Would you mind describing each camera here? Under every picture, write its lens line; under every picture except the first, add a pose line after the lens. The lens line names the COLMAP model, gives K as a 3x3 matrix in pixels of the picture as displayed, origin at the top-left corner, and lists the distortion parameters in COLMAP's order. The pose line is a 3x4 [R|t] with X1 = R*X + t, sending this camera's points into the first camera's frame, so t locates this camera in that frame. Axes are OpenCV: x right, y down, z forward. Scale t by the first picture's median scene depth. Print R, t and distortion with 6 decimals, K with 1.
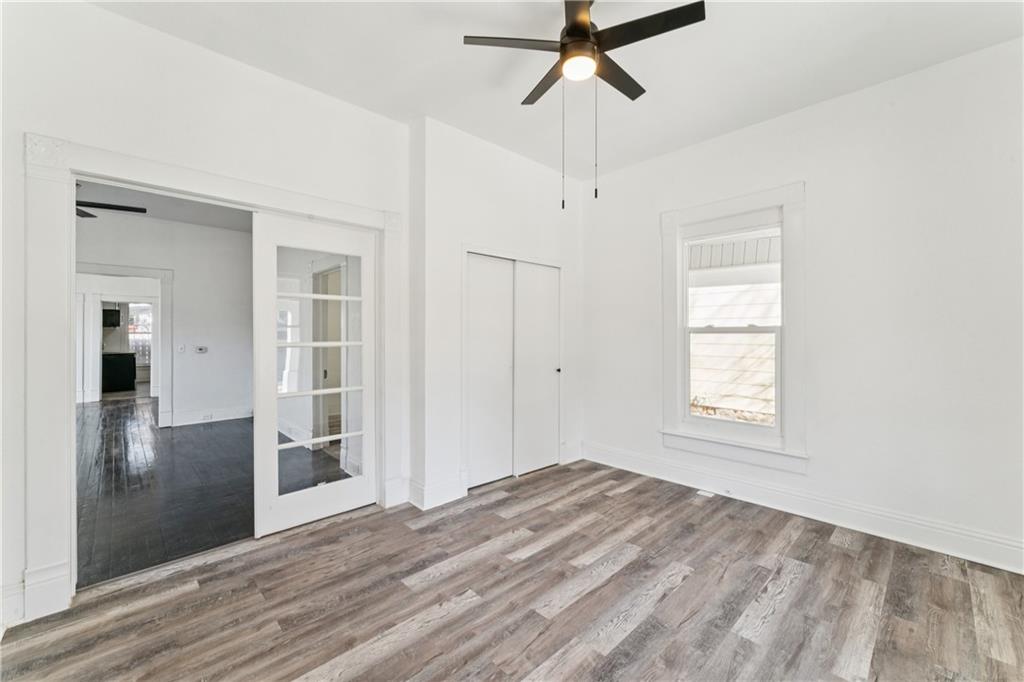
lens RADIAL K [[414.3, 0, 523.3], [0, 414.3, 337.3], [0, 0, 1]] dist [-0.001426, -0.001093]
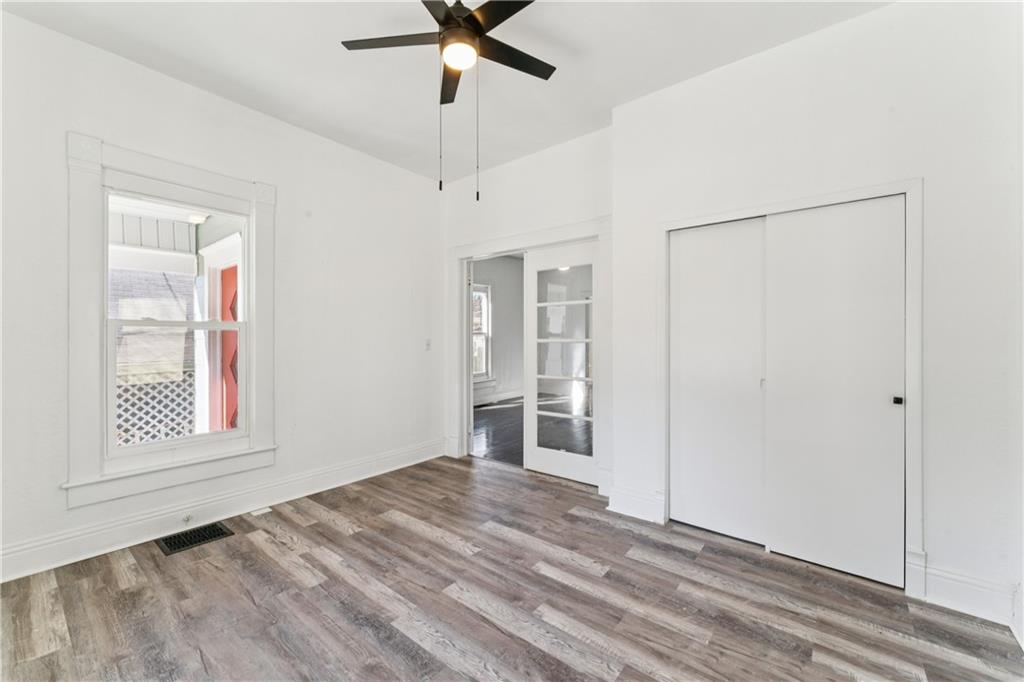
lens RADIAL K [[414.3, 0, 502.7], [0, 414.3, 341.6], [0, 0, 1]] dist [-0.001426, -0.001093]
pose [[0.103917, 0.010857, -0.994527, 1.016524], [-0.001265, 0.999941, 0.010784, 0.006642], [0.994585, 0.000137, 0.103925, 0.913540]]
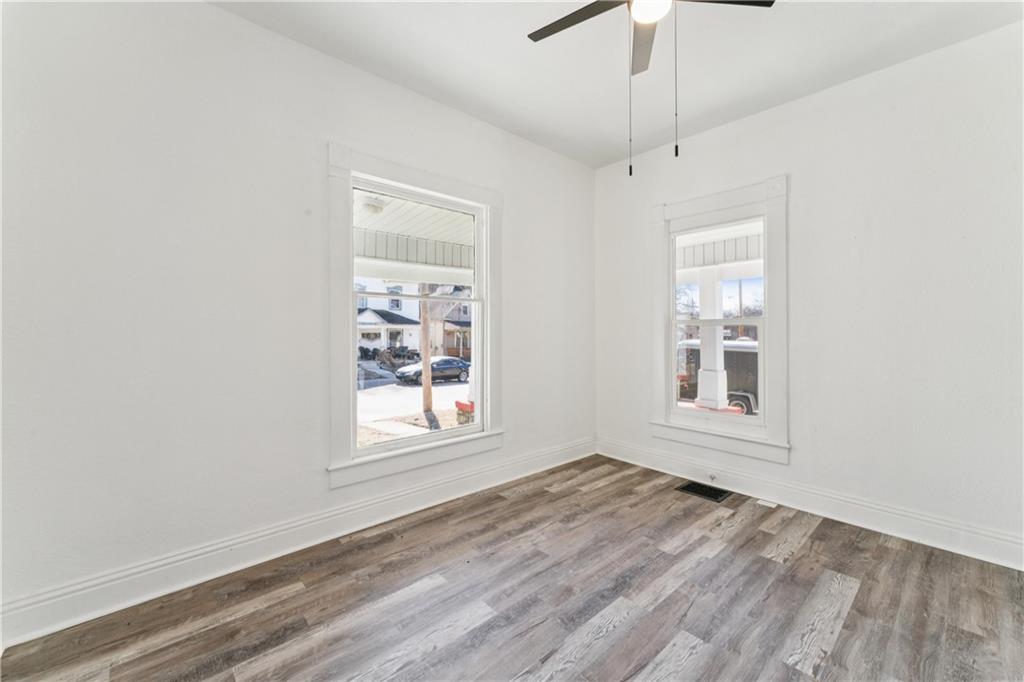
lens RADIAL K [[414.3, 0, 512.7], [0, 414.3, 331.3], [0, 0, 1]] dist [-0.001426, -0.001093]
pose [[-0.998738, 0.000441, 0.050226, 0.346912], [0.000411, 1.000000, -0.000614, 0.008221], [-0.050226, -0.000593, -0.998738, 1.701847]]
